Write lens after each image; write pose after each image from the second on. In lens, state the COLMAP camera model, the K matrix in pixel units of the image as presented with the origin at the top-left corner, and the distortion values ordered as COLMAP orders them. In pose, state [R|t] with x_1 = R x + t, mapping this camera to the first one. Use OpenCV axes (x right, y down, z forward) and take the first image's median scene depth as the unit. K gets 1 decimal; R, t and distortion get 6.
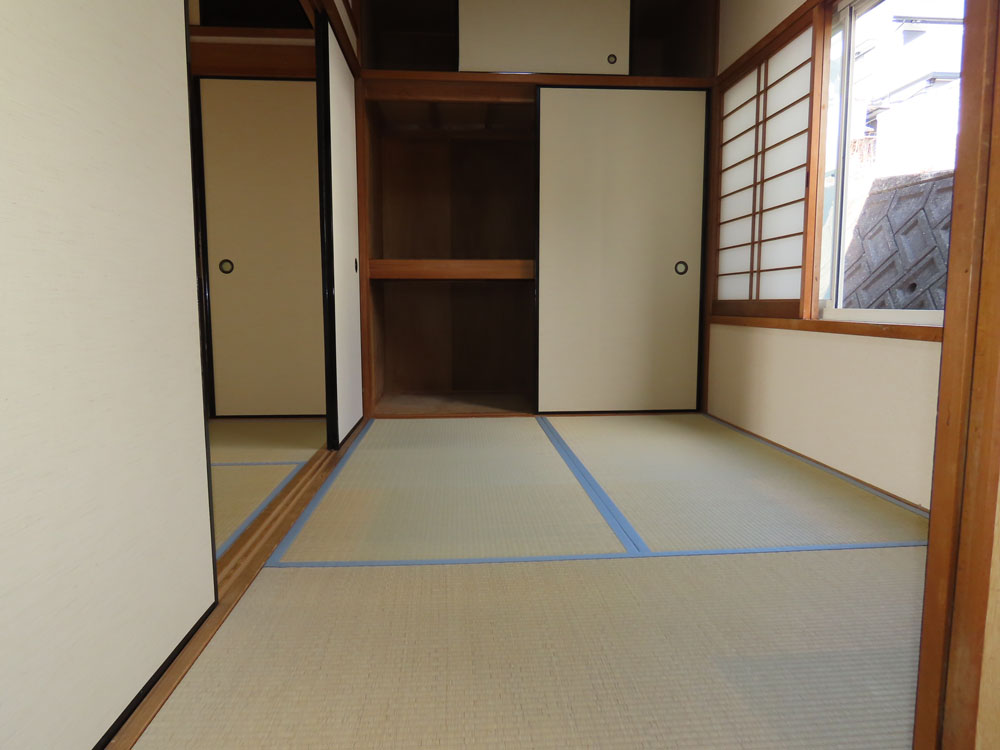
lens RADIAL K [[633.0, 0, 500.0], [0, 633.0, 375.0], [0, 0, 1]] dist [-0.001904, -0.000722]
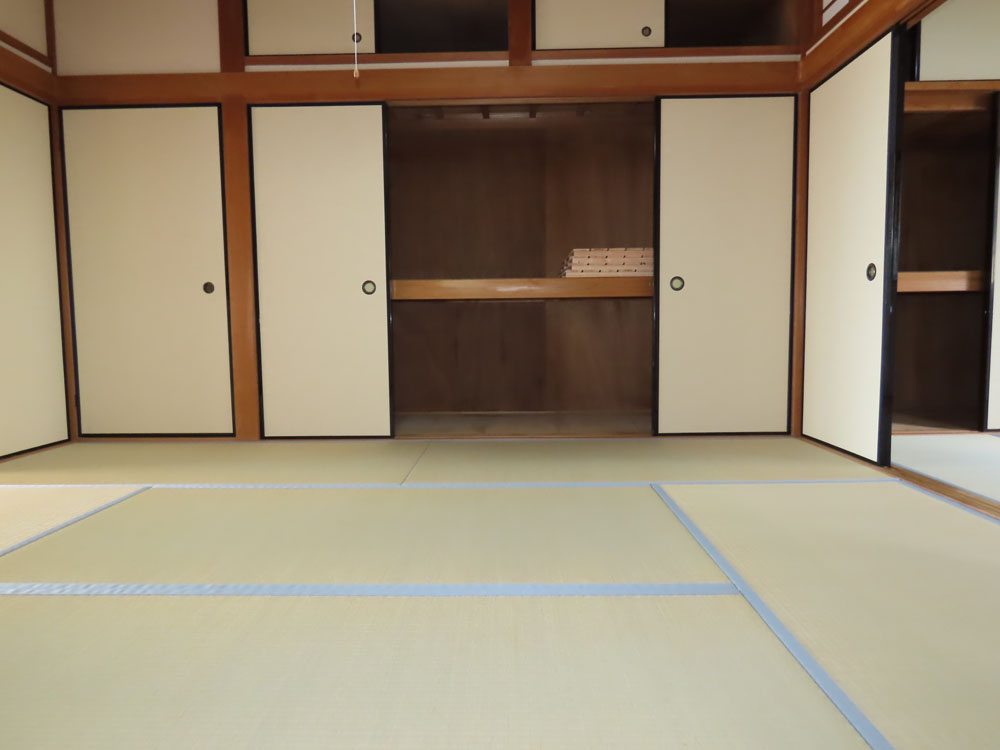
lens RADIAL K [[653.1, 0, 500.0], [0, 653.1, 375.0], [0, 0, 1]] dist [-0.004457, -0.001885]
pose [[0.995496, -0.003913, -0.094719, -0.126954], [0.000914, 0.999497, -0.031685, 0.001096], [0.094795, 0.031455, 0.995000, -0.009709]]
